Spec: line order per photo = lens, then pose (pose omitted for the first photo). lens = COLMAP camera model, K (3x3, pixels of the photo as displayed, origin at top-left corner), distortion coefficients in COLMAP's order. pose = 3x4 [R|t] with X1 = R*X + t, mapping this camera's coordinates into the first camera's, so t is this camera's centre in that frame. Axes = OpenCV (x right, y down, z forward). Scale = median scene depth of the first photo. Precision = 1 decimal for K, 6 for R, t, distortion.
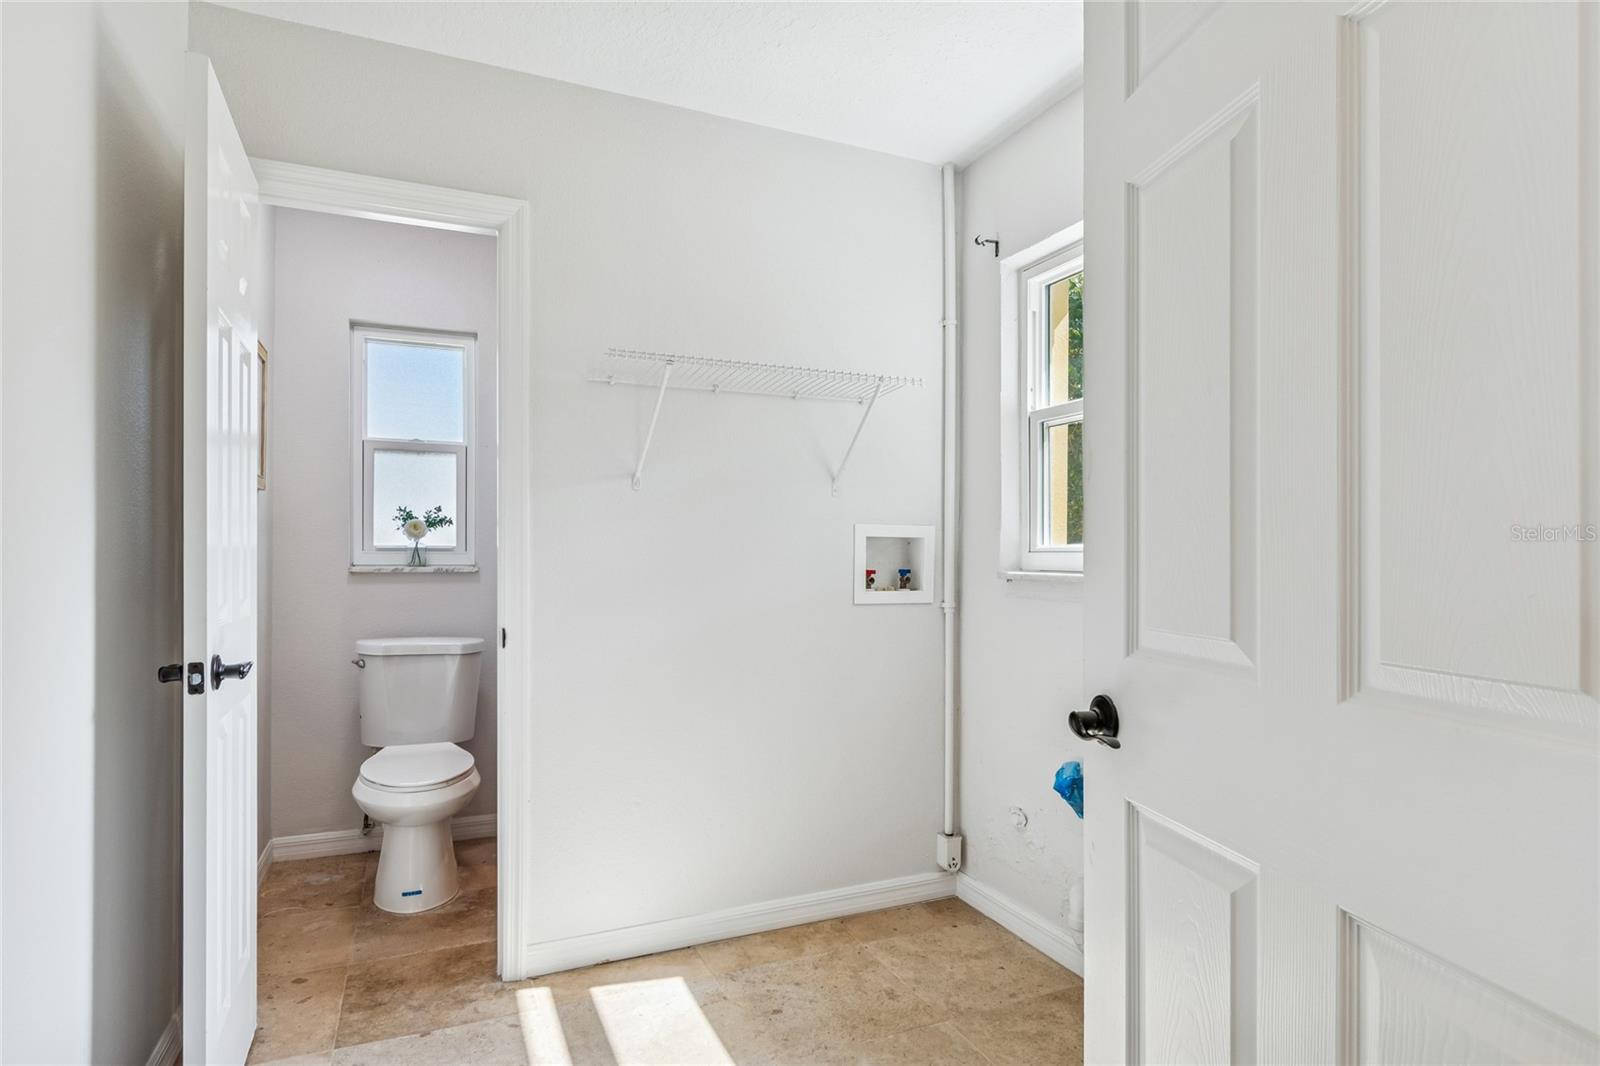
lens RADIAL K [[855.2, 0, 793.8], [0, 855.2, 546.0], [0, 0, 1]] dist [0.005871, -0.006183]
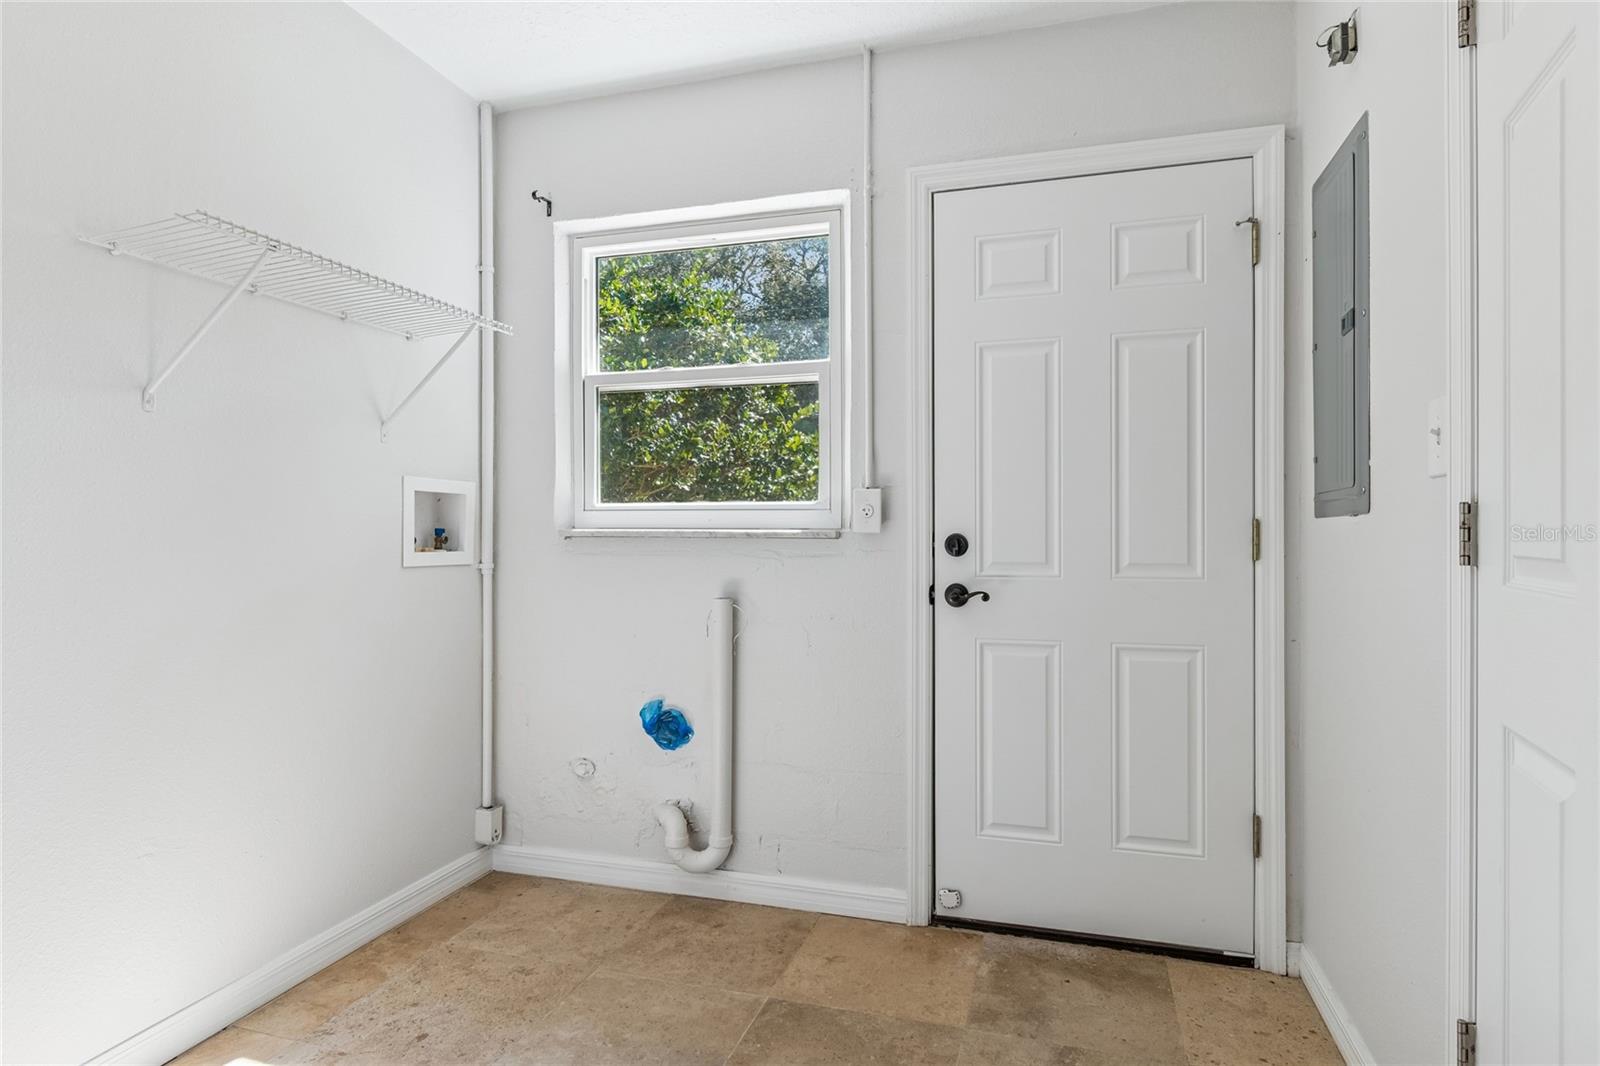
lens RADIAL K [[855.2, 0, 814.6], [0, 855.2, 517.0], [0, 0, 1]] dist [0.005871, -0.006183]
pose [[0.655816, 0.011756, 0.754829, -0.318389], [-0.008353, 0.999931, -0.008317, 0.020755], [-0.754874, -0.000851, 0.655869, 0.108411]]
